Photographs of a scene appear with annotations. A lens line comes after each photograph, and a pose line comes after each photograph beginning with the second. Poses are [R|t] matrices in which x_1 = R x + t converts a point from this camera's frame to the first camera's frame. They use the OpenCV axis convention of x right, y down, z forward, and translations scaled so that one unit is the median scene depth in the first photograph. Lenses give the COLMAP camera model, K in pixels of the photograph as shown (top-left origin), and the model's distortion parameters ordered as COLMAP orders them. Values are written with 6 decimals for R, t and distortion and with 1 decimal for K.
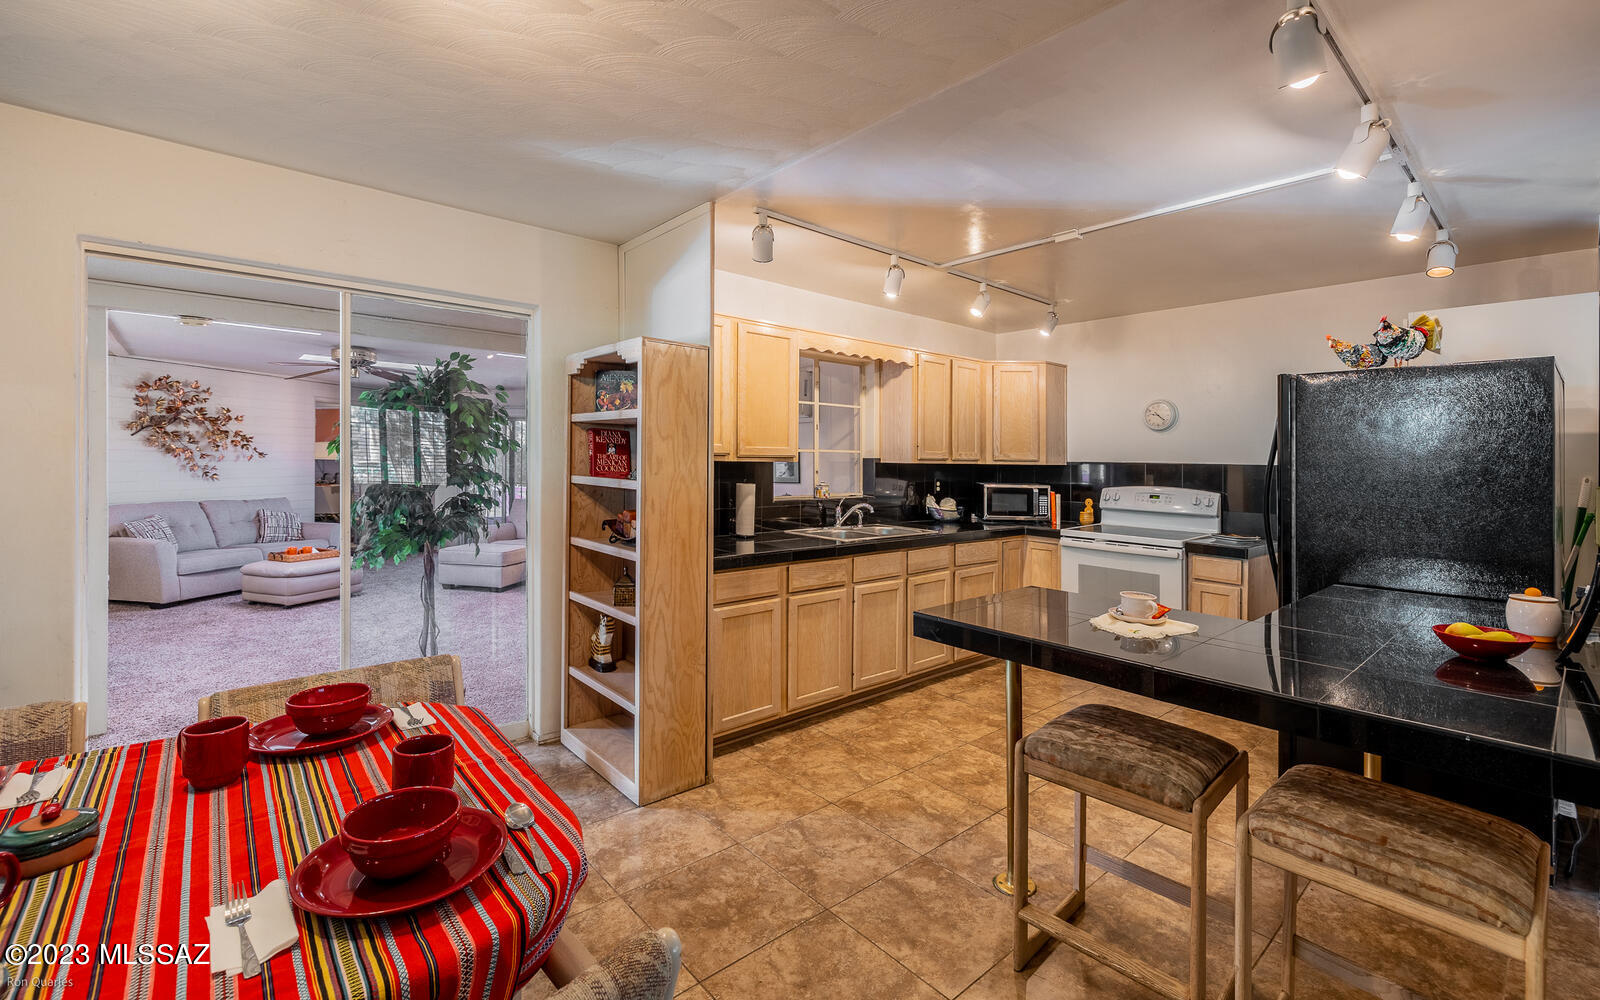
lens RADIAL K [[679.0, 0, 799.3], [0, 679.0, 470.2], [0, 0, 1]] dist [0.000179, 0.000027]
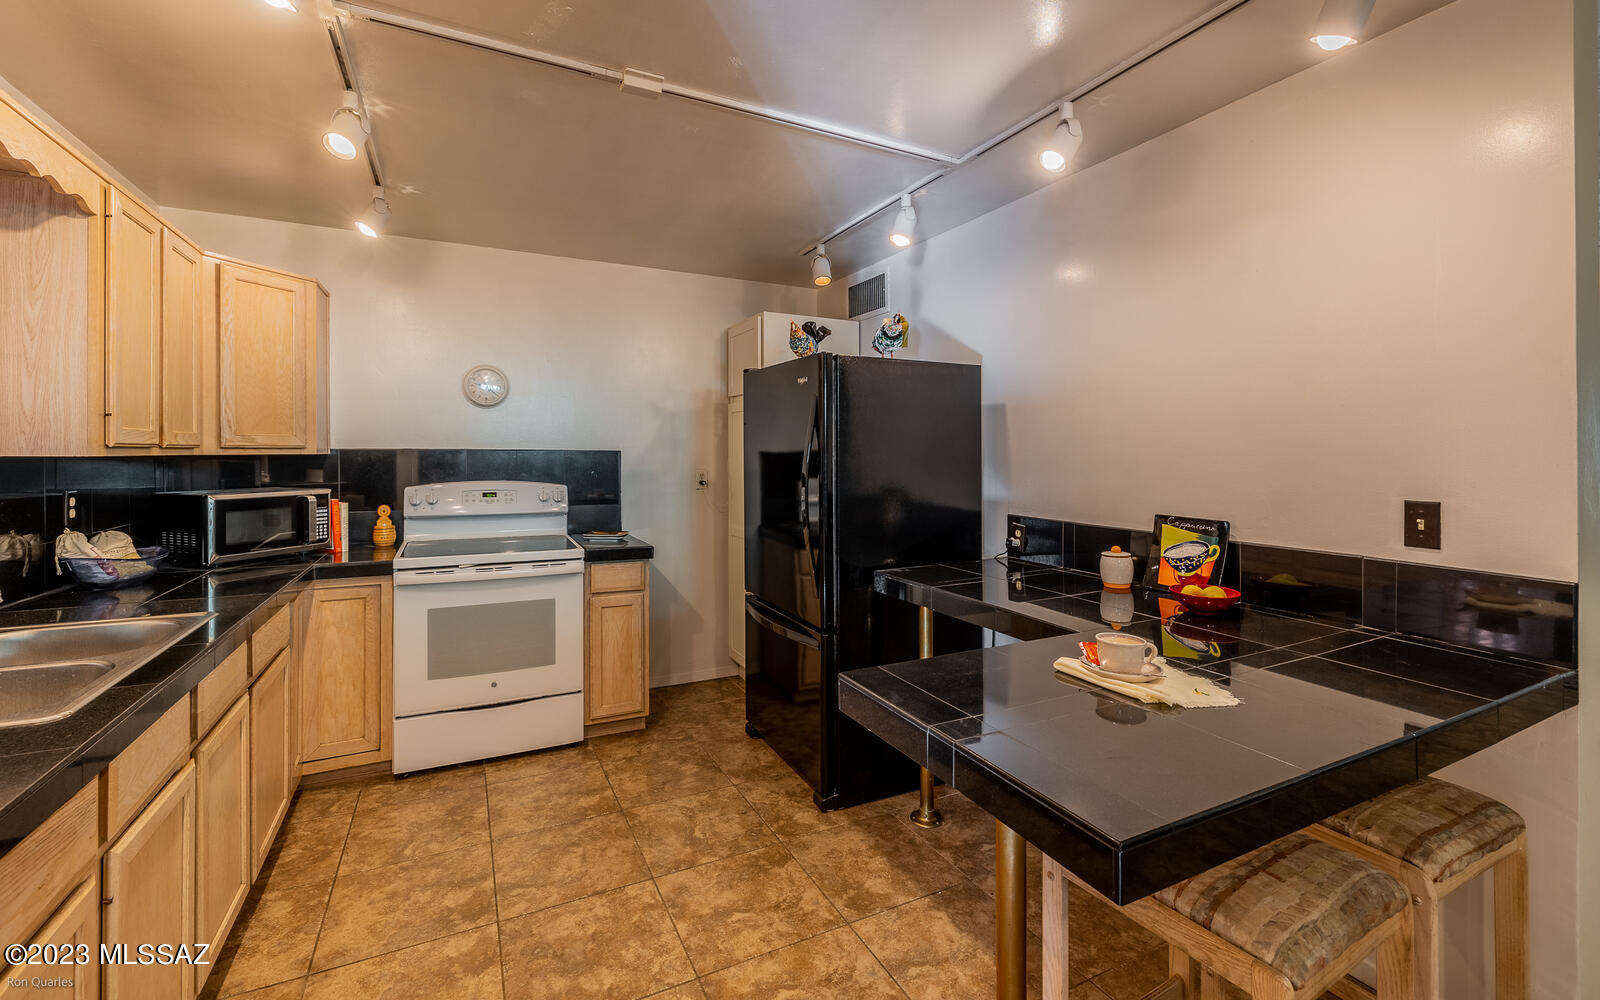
lens RADIAL K [[676.1, 0, 797.3], [0, 676.1, 444.2], [0, 0, 1]] dist [-0.000845, 0.000034]
pose [[0.248113, -0.001903, 0.968729, -0.074389], [0.017201, 0.999849, -0.002441, -0.005791], [-0.968578, 0.017268, 0.248108, 0.321795]]
